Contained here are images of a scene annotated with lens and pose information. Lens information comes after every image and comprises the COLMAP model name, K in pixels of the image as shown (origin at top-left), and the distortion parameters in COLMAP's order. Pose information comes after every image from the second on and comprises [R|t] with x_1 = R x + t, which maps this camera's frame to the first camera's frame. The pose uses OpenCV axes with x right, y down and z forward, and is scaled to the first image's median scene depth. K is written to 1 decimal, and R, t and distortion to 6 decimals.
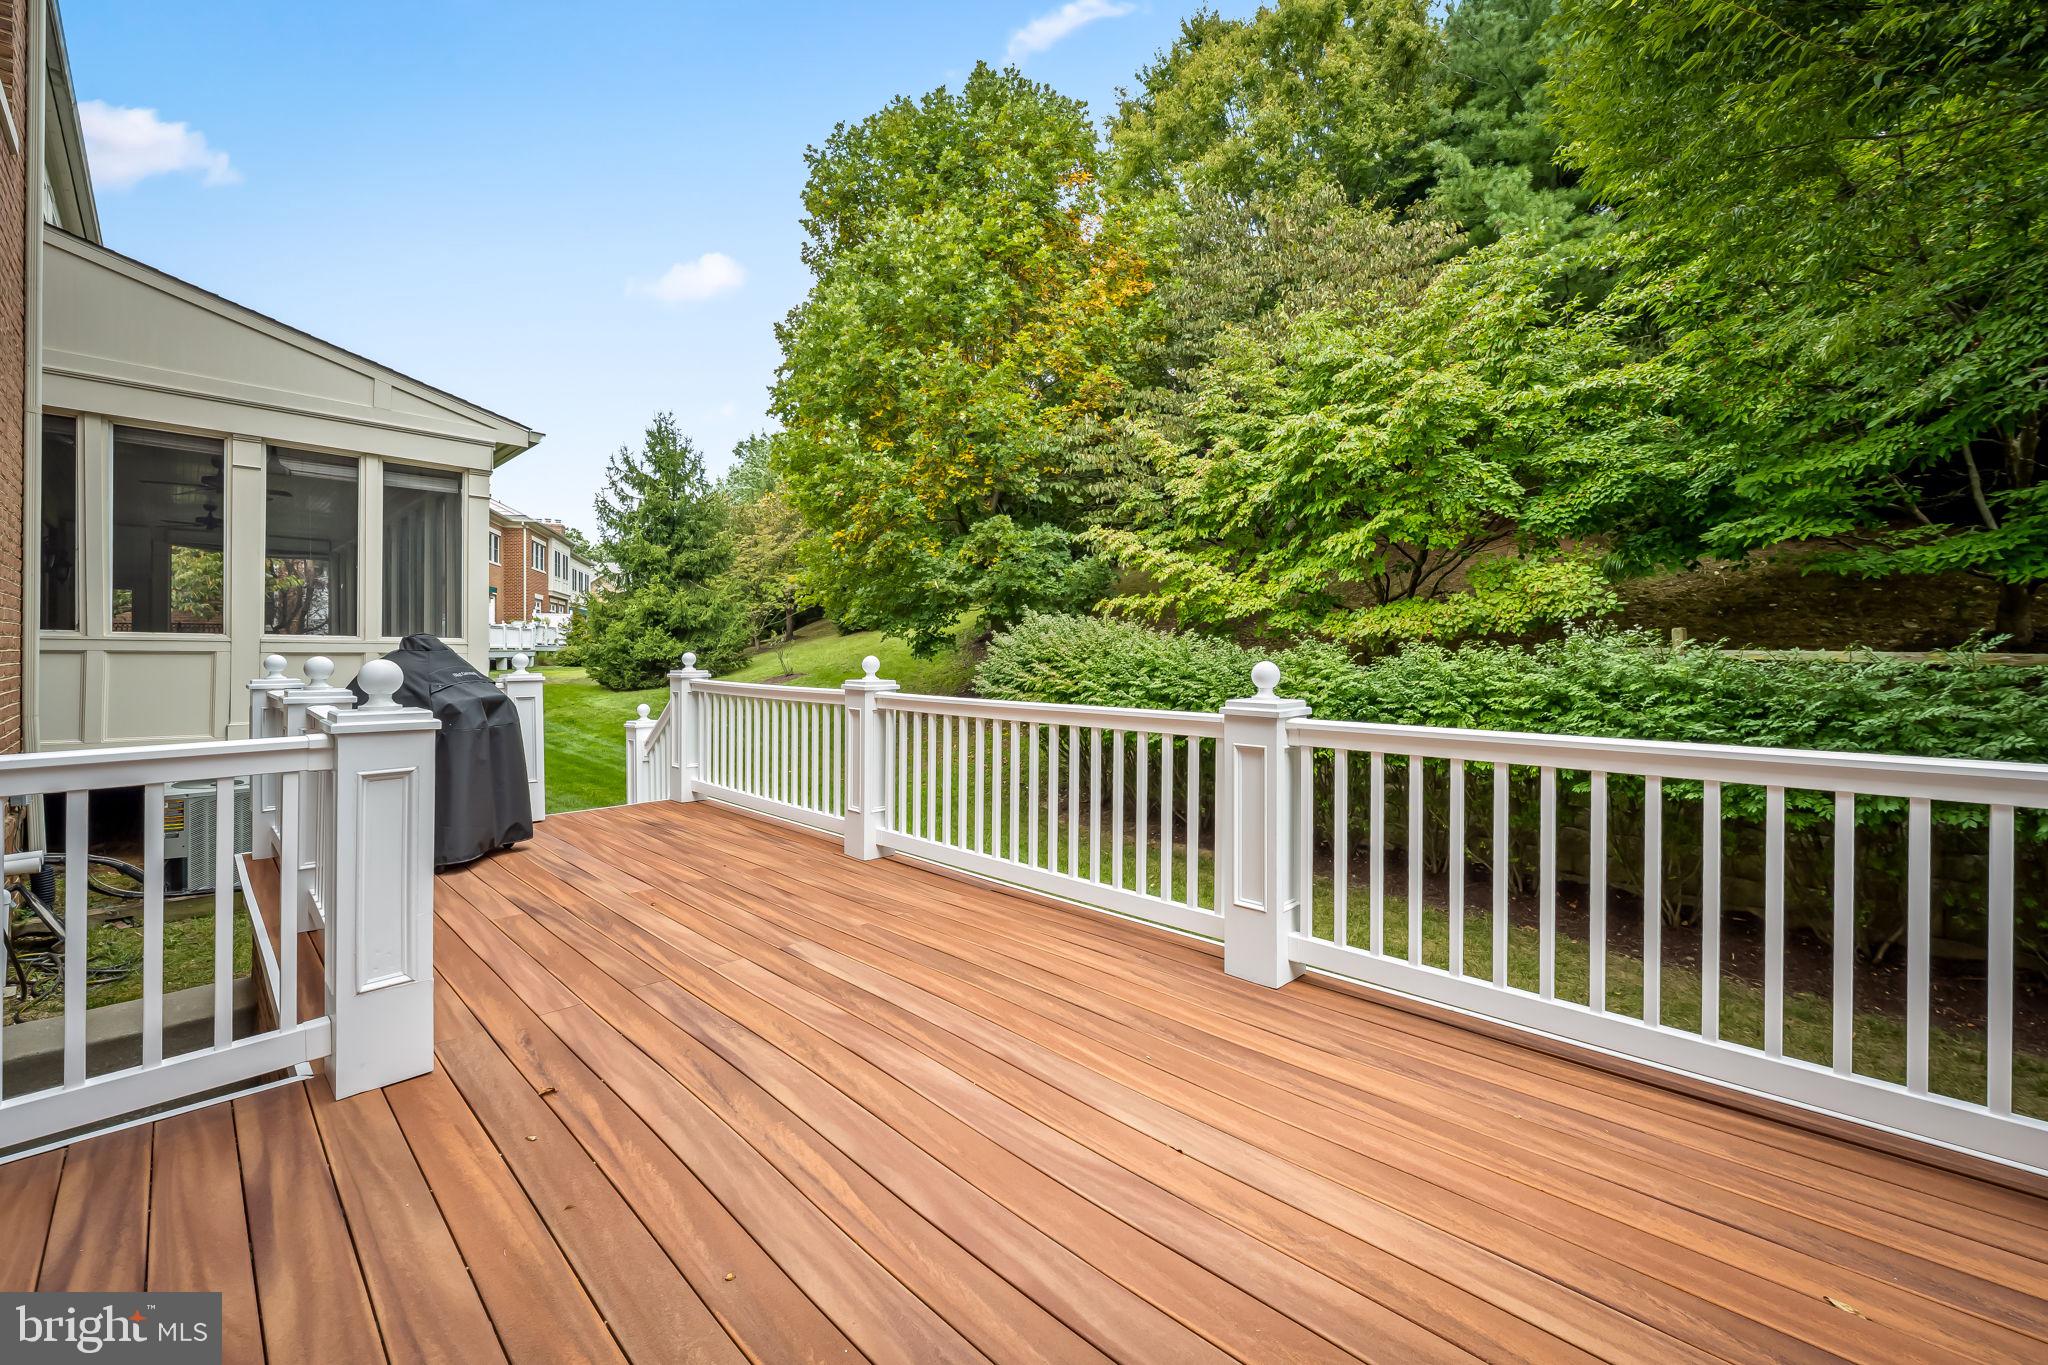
lens RADIAL K [[830.3, 0, 1018.4], [0, 830.3, 648.5], [0, 0, 1]] dist [-0.006989, 0.000433]
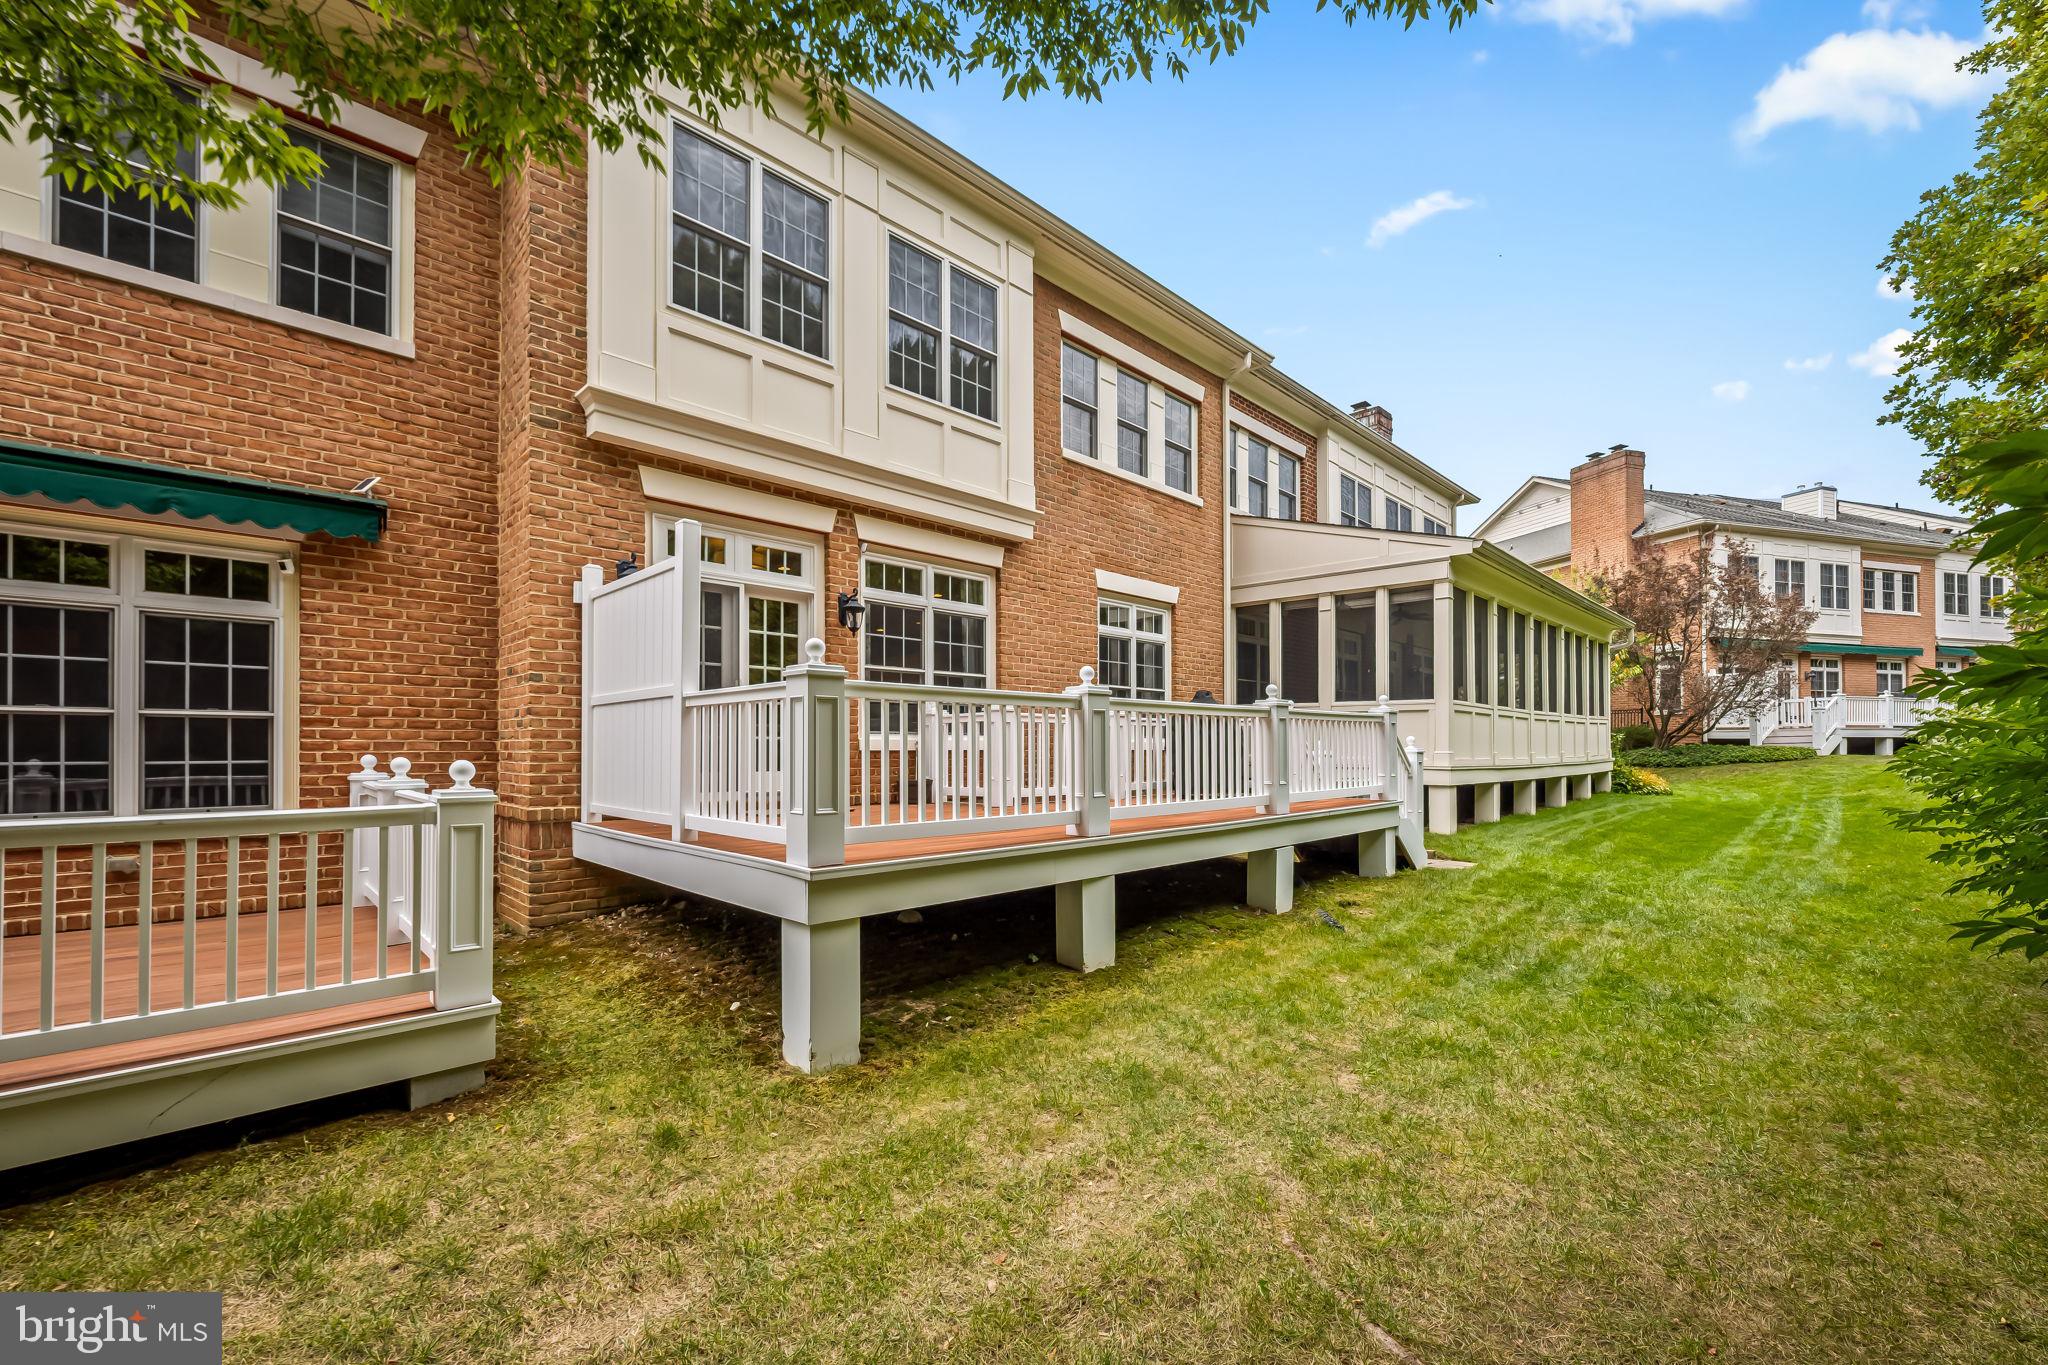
lens RADIAL K [[830.3, 0, 1042.4], [0, 830.3, 751.9], [0, 0, 1]] dist [-0.006989, 0.000433]
pose [[0.000656, 0.004277, -0.999991, 2.012186], [0.004807, 0.999979, 0.004281, 0.182932], [0.999988, -0.004810, 0.000635, 0.846058]]
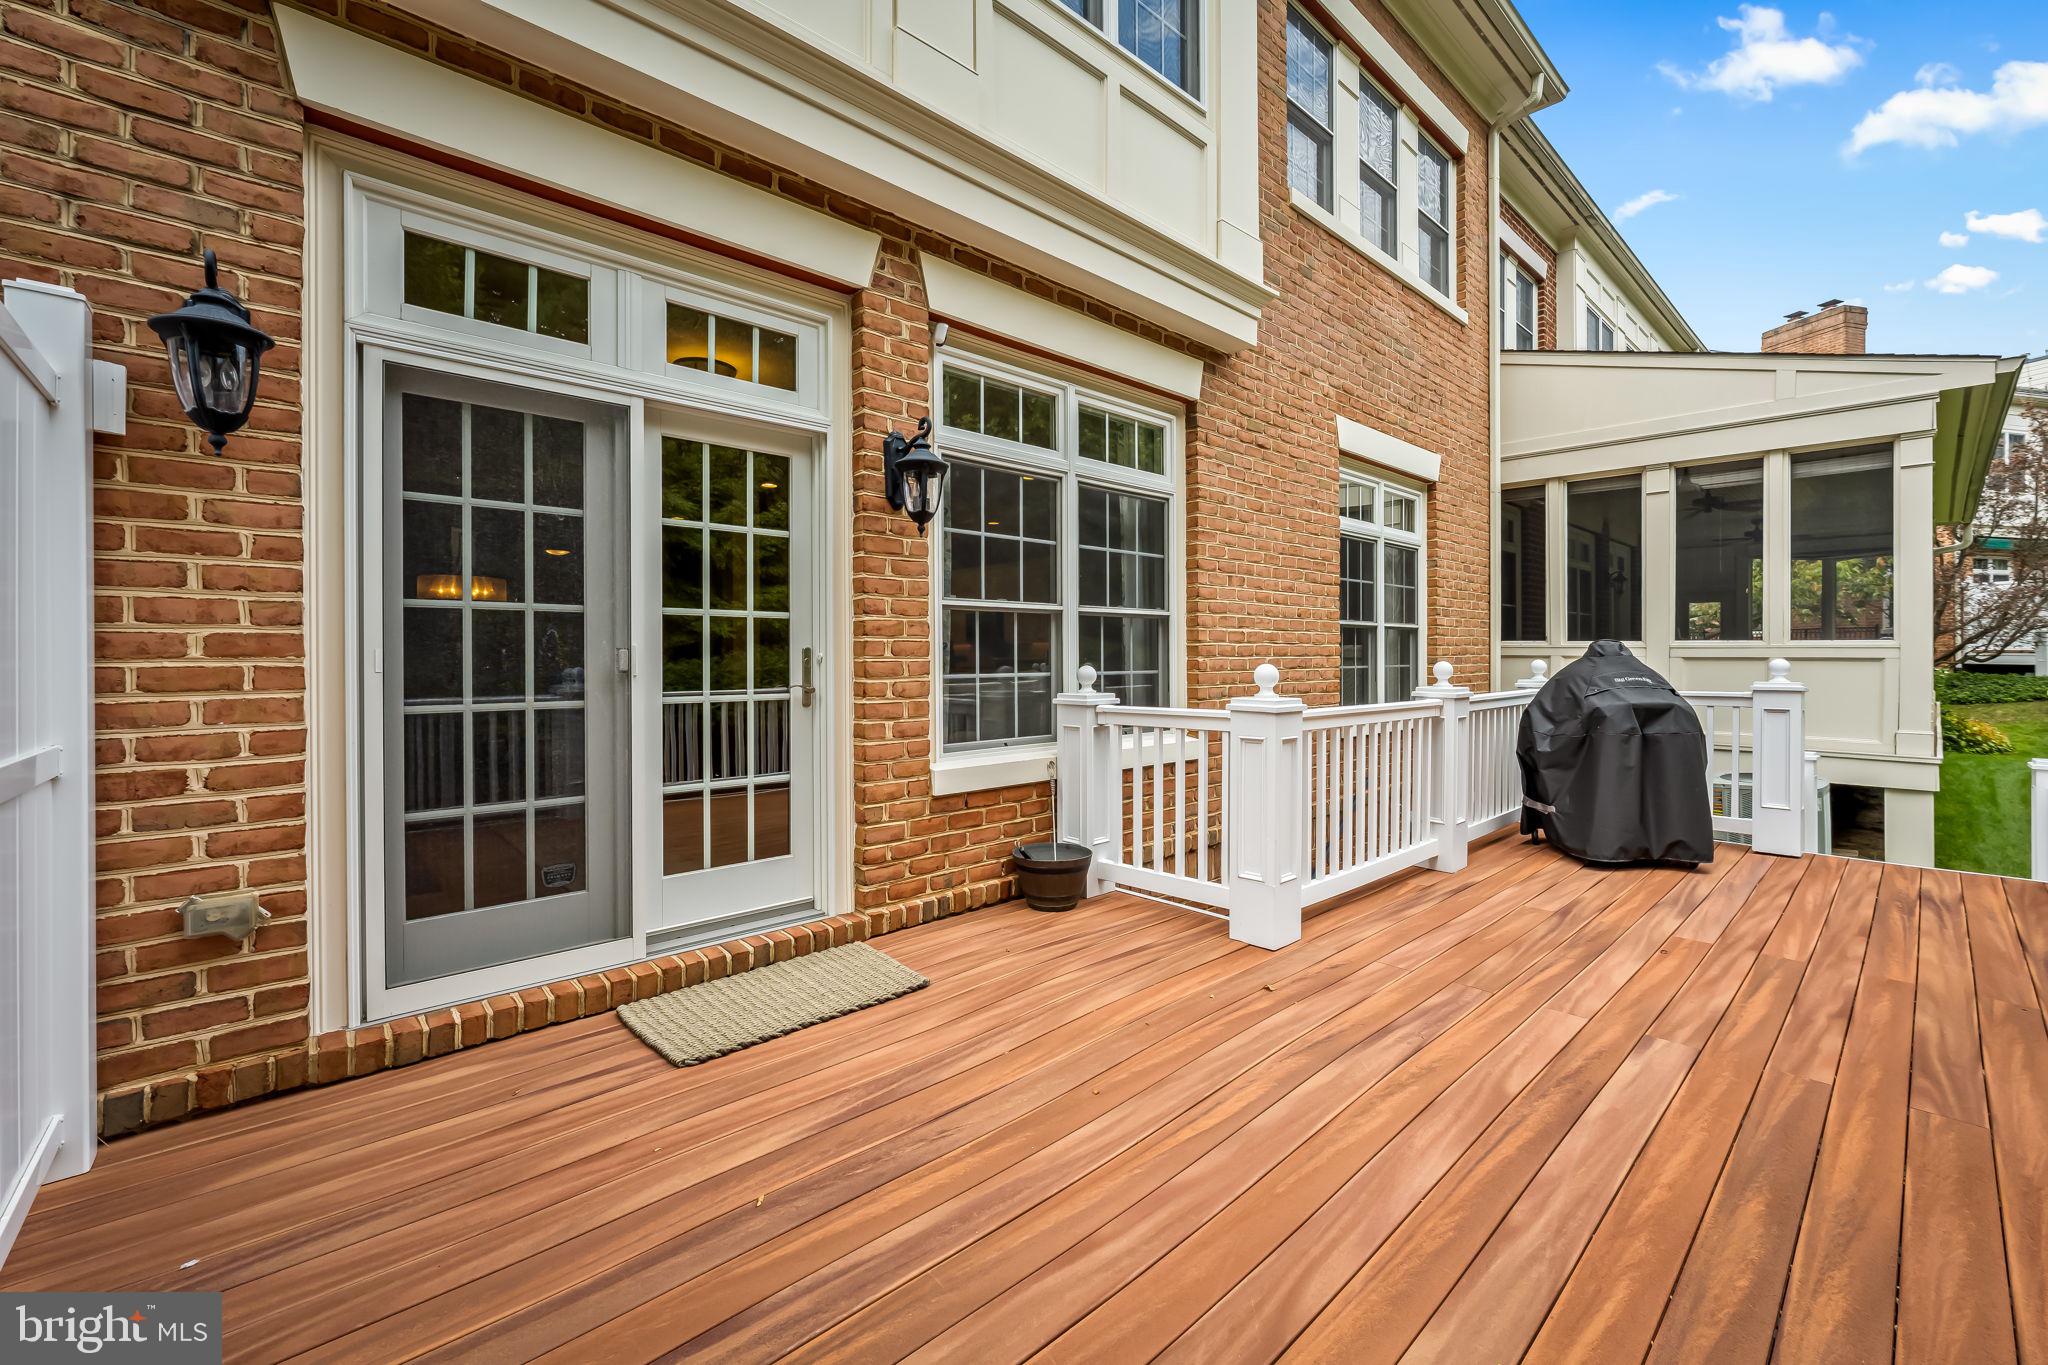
lens RADIAL K [[830.3, 0, 1038.6], [0, 830.3, 664.8], [0, 0, 1]] dist [-0.006989, 0.000433]
pose [[-0.051597, 0.010124, -0.998617, 0.540146], [0.006460, 0.999931, 0.009804, -0.002360], [0.998647, -0.005945, -0.051659, 0.480003]]
